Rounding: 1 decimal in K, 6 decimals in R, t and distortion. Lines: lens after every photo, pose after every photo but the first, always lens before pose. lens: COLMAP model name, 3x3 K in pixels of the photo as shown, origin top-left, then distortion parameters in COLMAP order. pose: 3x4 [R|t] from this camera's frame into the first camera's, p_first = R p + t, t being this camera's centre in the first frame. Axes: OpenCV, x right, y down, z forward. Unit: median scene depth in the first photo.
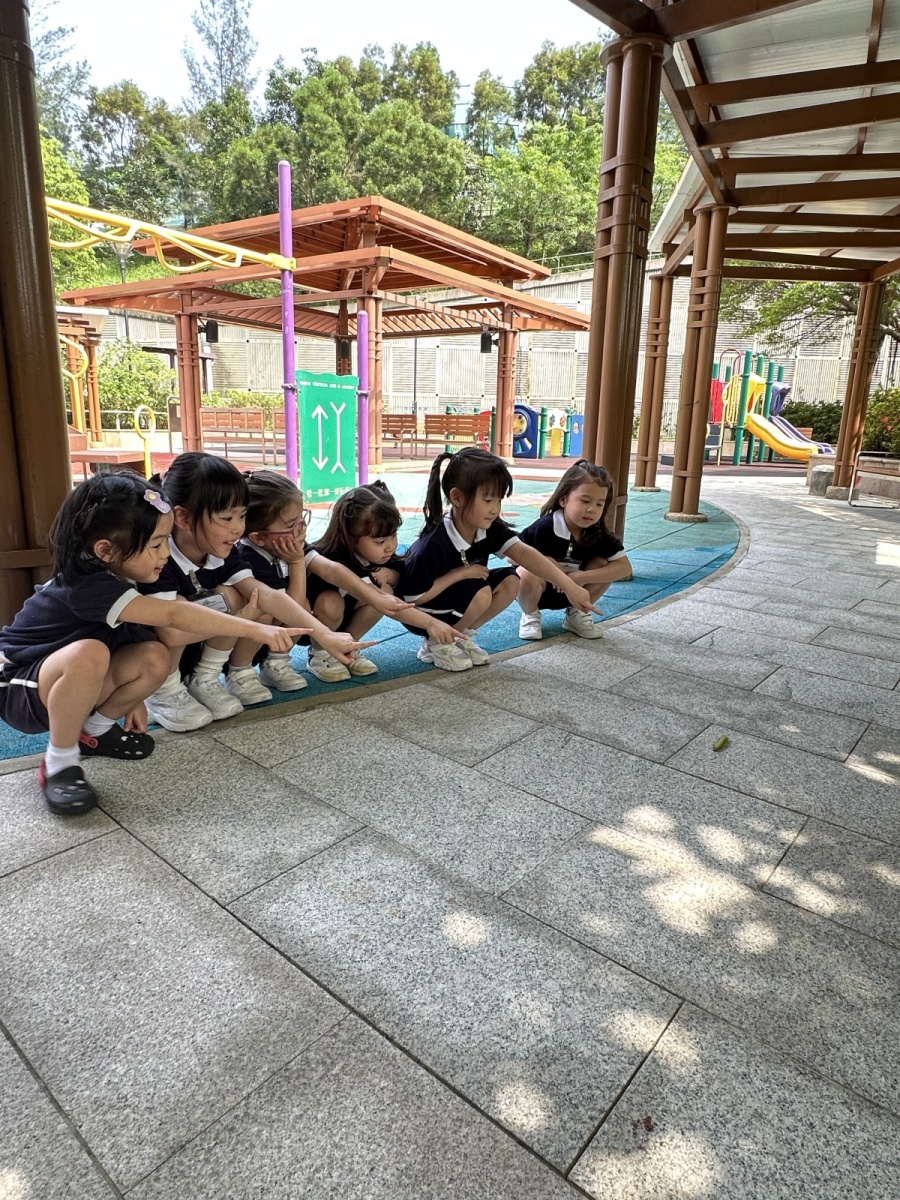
lens RADIAL K [[730.9, 0, 450.1], [0, 730.9, 597.2], [0, 0, 1]] dist [0.002300, -0.000725]
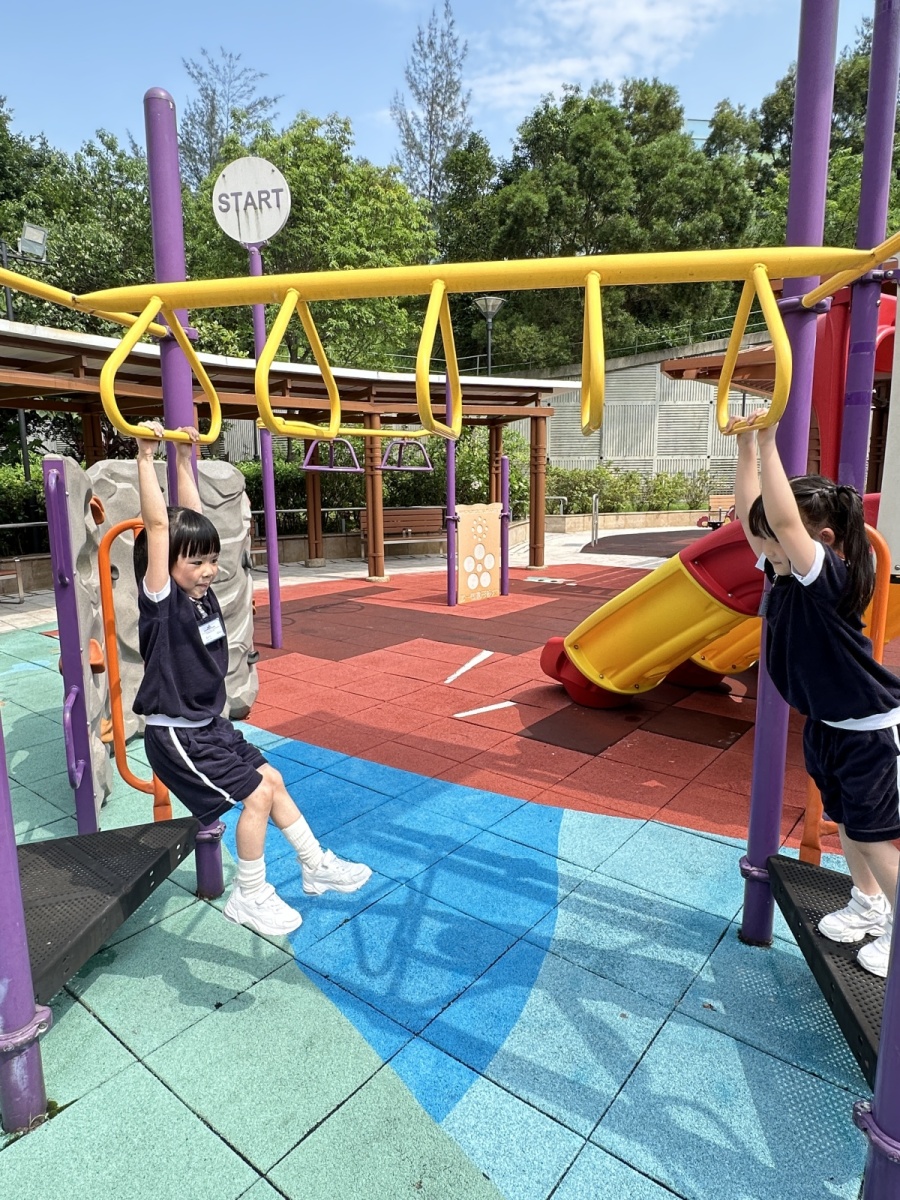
lens RADIAL K [[730.9, 0, 452.4], [0, 730.9, 598.2], [0, 0, 1]] dist [0.002300, -0.000725]
pose [[0.994629, -0.011961, -0.102811, -0.203973], [0.005718, 0.998133, -0.060807, -0.048103], [0.103346, 0.059893, 0.992841, 0.097411]]
